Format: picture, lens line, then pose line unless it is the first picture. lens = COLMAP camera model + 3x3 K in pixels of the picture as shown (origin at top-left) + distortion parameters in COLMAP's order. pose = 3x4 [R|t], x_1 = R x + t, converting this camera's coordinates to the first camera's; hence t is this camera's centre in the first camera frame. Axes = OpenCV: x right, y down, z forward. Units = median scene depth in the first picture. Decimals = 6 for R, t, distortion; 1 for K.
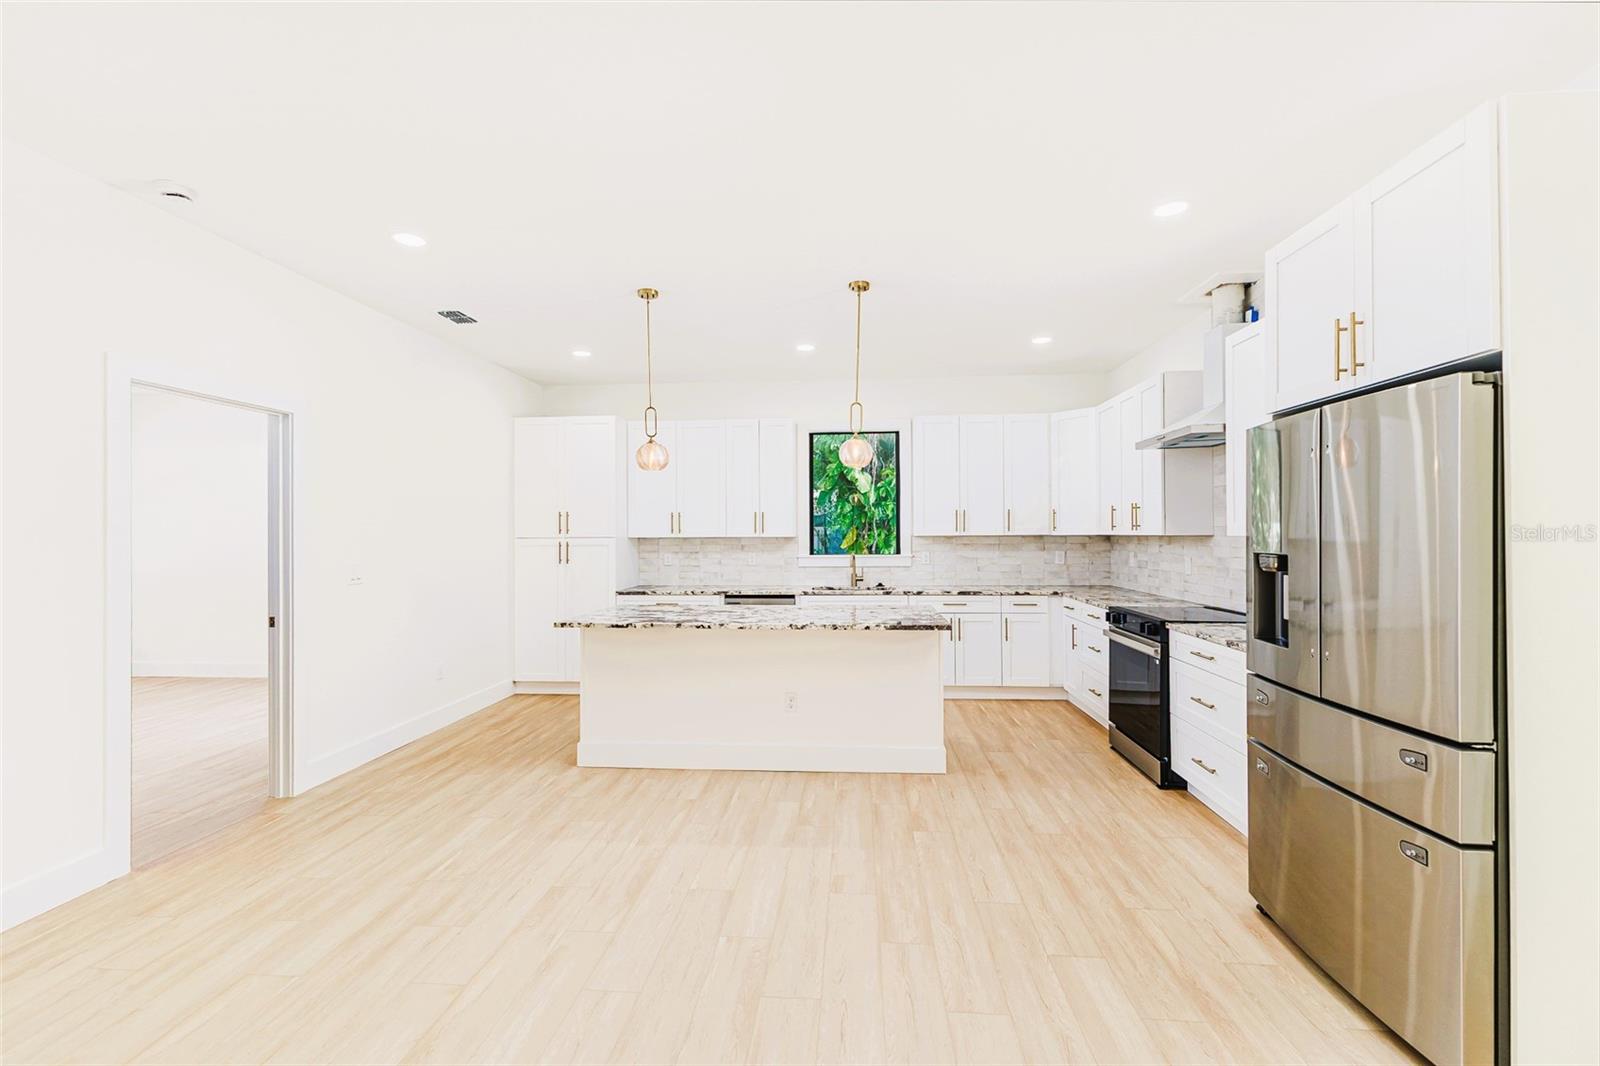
lens RADIAL K [[698.7, 0, 792.3], [0, 698.7, 531.9], [0, 0, 1]] dist [0.000825, -0.000295]
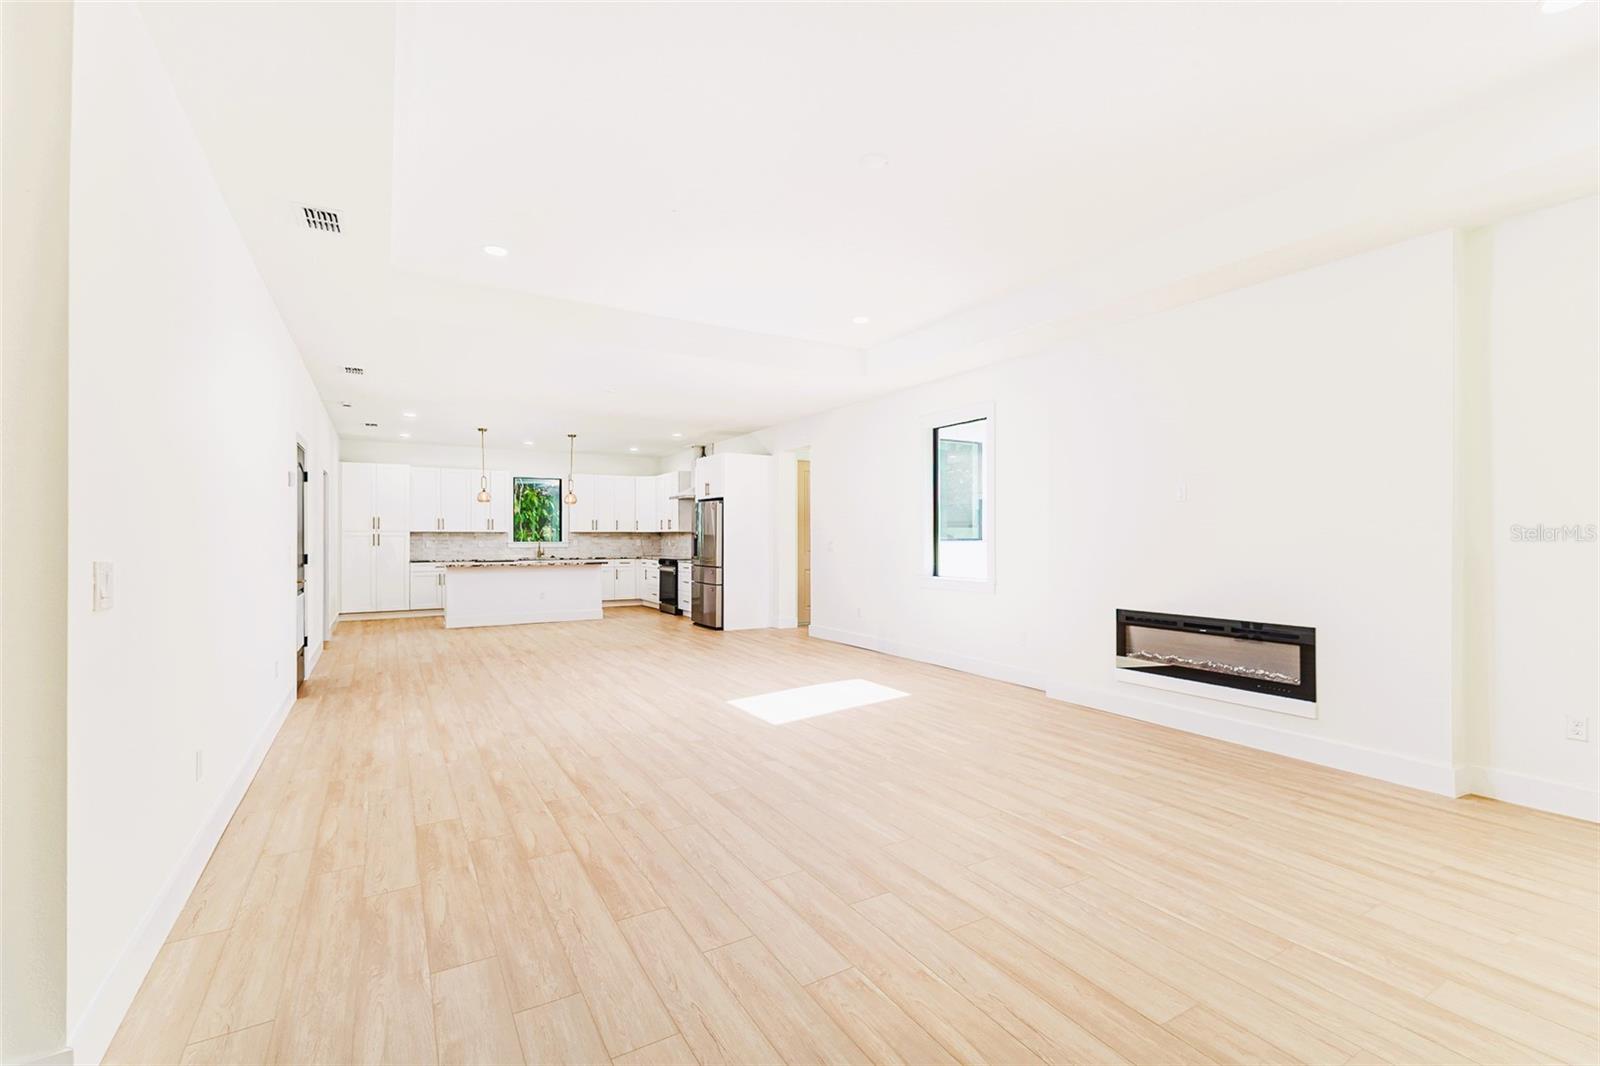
lens RADIAL K [[698.7, 0, 792.3], [0, 698.7, 531.9], [0, 0, 1]] dist [0.000825, -0.000295]
pose [[0.819325, 0.007845, 0.573275, -0.484427], [-0.006014, 0.999969, -0.005089, 0.012776], [-0.573298, 0.000722, 0.819347, -1.081554]]
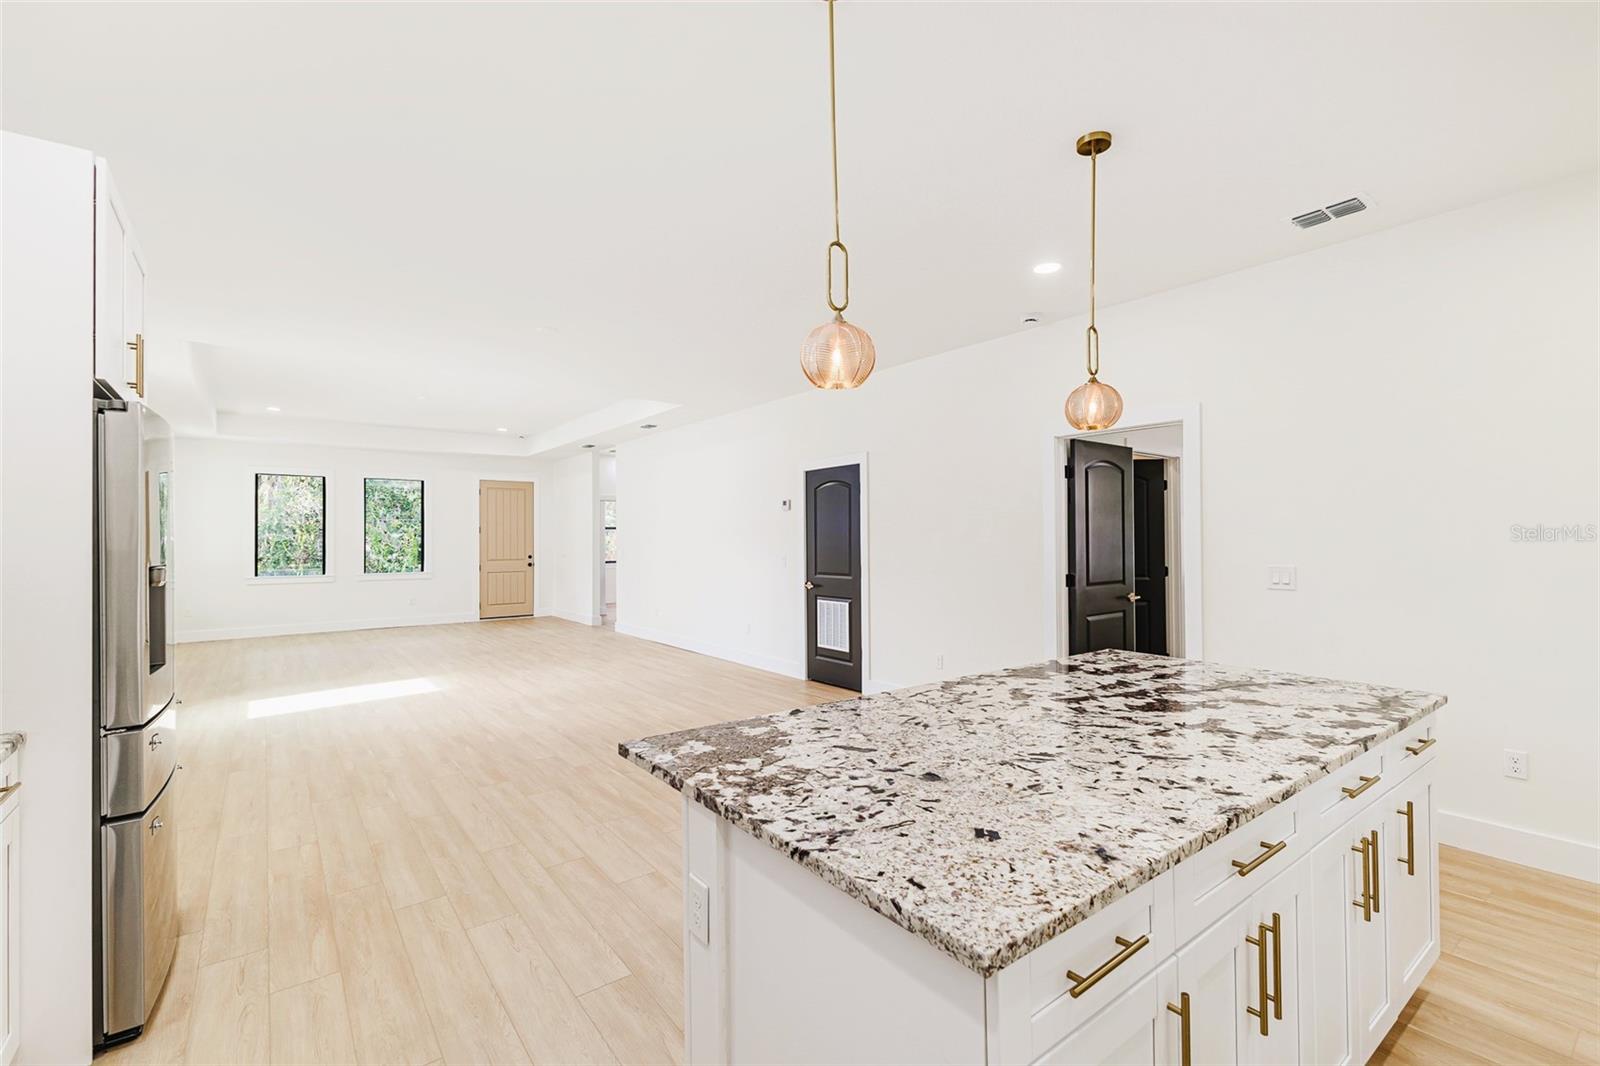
lens RADIAL K [[698.7, 0, 792.3], [0, 698.7, 531.9], [0, 0, 1]] dist [0.000825, -0.000295]
pose [[-0.746128, -0.000197, -0.665803, 0.409495], [0.008098, 0.999923, -0.009372, 0.005951], [0.665753, -0.012384, -0.746069, 1.302091]]
